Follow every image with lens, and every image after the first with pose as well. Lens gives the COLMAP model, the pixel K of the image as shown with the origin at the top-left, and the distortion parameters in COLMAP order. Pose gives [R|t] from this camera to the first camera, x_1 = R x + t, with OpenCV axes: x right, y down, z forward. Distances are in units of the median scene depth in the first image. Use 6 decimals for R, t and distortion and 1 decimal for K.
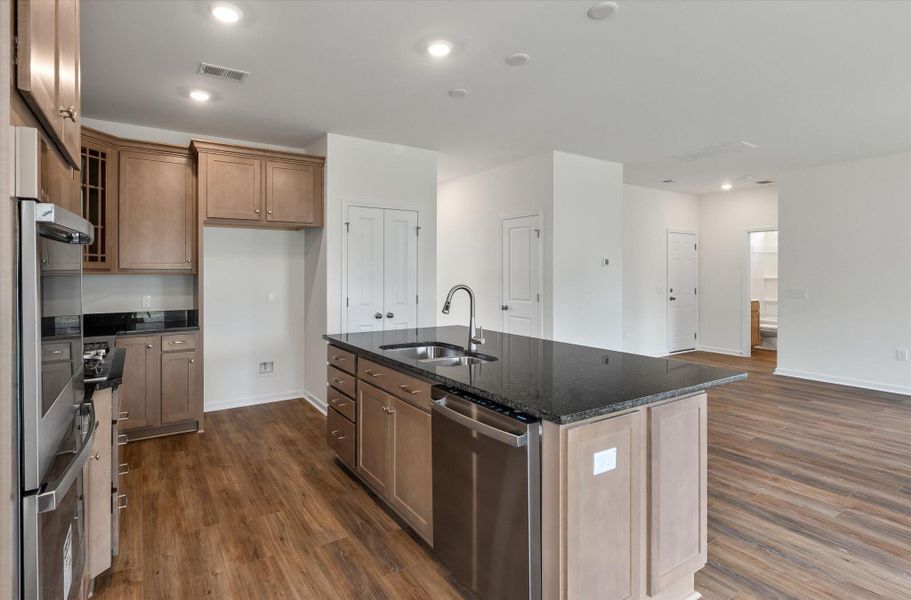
lens RADIAL K [[443.4, 0, 412.0], [0, 443.4, 273.5], [0, 0, 1]] dist [0.004527, -0.000606]
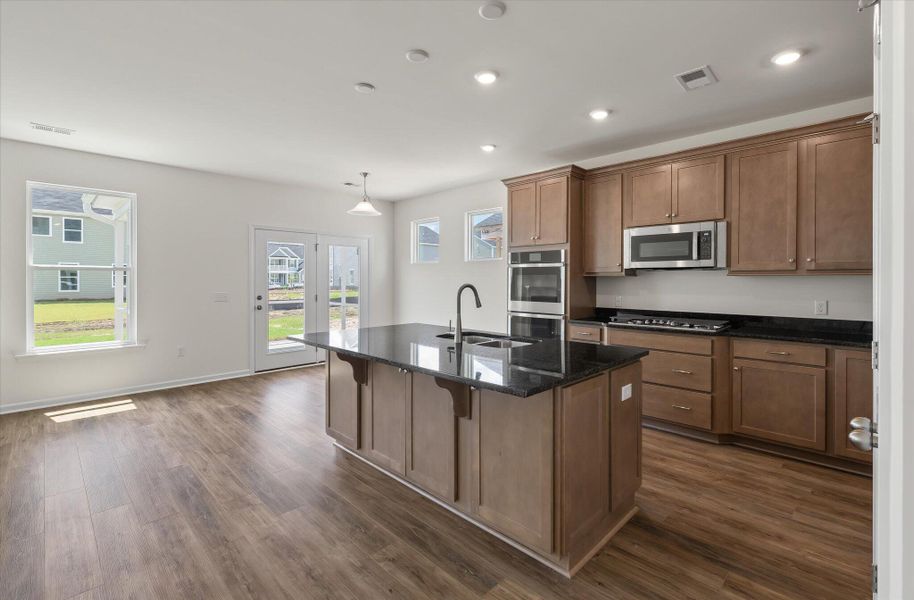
lens RADIAL K [[411.7, 0, 450.0], [0, 411.7, 278.1], [0, 0, 1]] dist [0.007235, 0.000192]
pose [[-0.976356, 0.001089, -0.216165, 0.294367], [0.001543, 0.999997, -0.001931, 0.009930], [0.216162, -0.002219, -0.976355, 1.595323]]
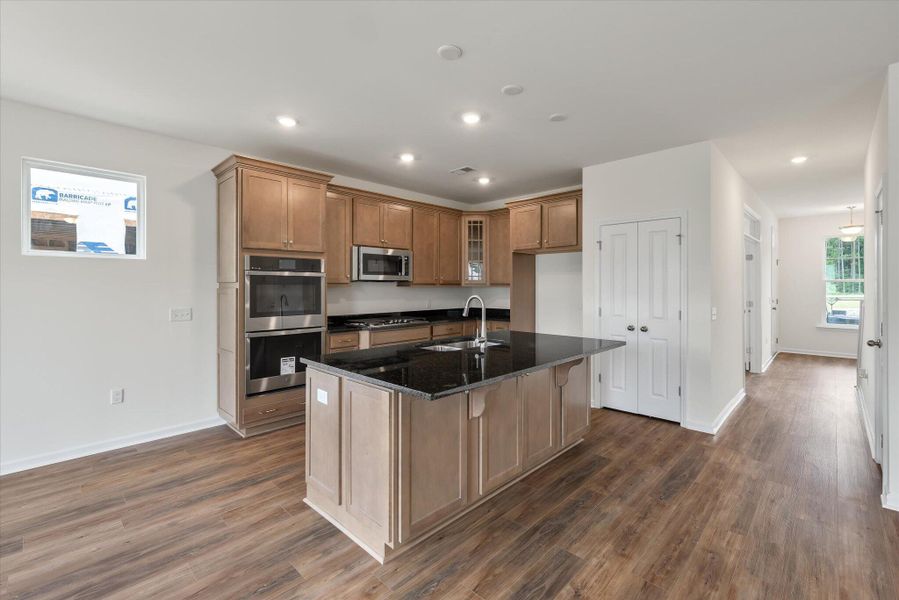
lens RADIAL K [[399.5, 0, 467.0], [0, 399.5, 279.8], [0, 0, 1]] dist [-0.005151, 0.003296]
pose [[0.265881, -0.011568, -0.963936, 0.955010], [-0.002705, 0.999915, -0.012746, -0.003608], [0.964002, 0.005996, 0.265827, 0.527805]]
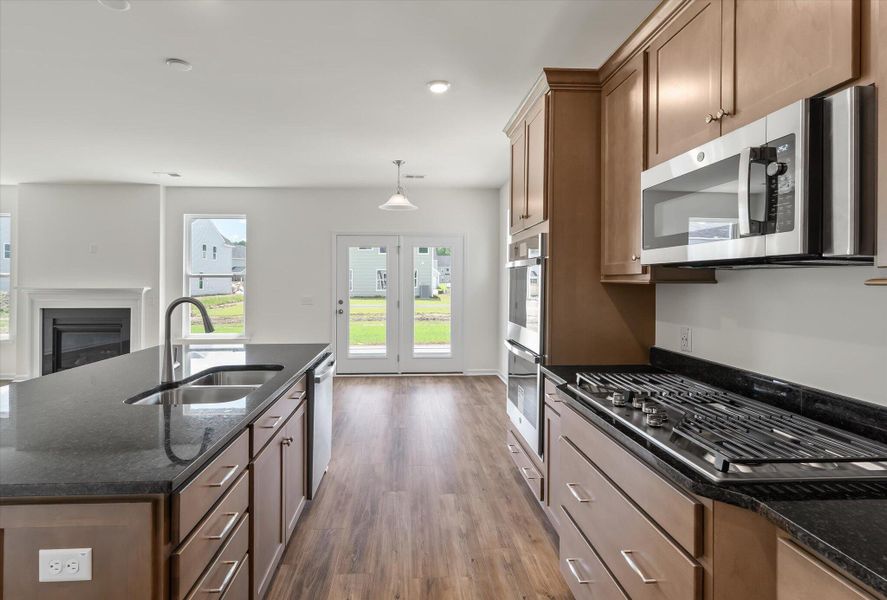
lens RADIAL K [[418.4, 0, 414.6], [0, 418.4, 280.2], [0, 0, 1]] dist [0.004312, 0.000376]
pose [[-0.864817, 0.003925, 0.502072, -0.489714], [0.003166, 0.999992, -0.002363, -0.001419], [-0.502078, -0.000454, -0.864822, 1.133016]]
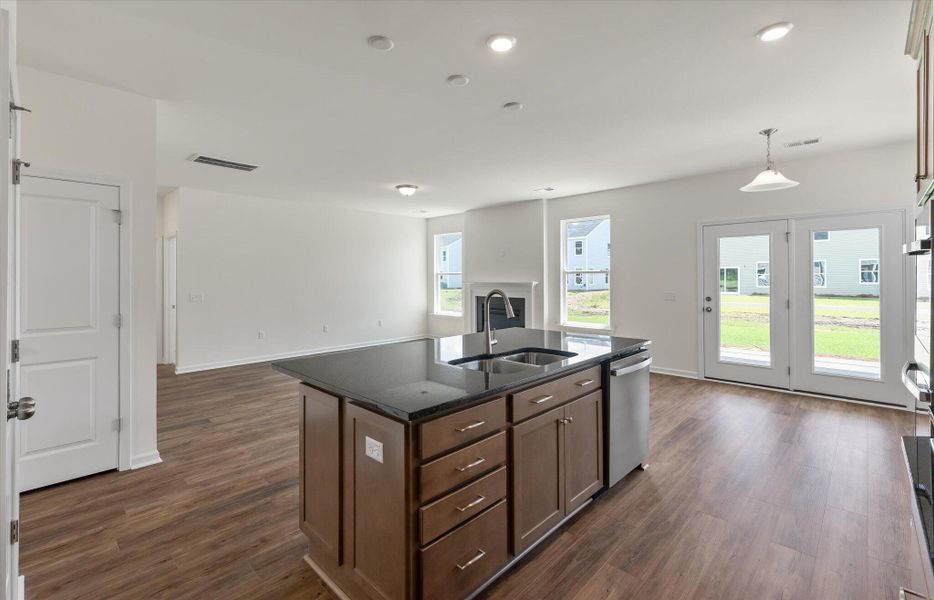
lens RADIAL K [[409.0, 0, 485.8], [0, 409.0, 274.1], [0, 0, 1]] dist [0.016815, -0.002320]
pose [[-0.270379, 0.012149, 0.962677, -0.623707], [0.008782, 0.999910, -0.010152, -0.001424], [-0.962714, 0.005710, -0.270462, 1.007167]]
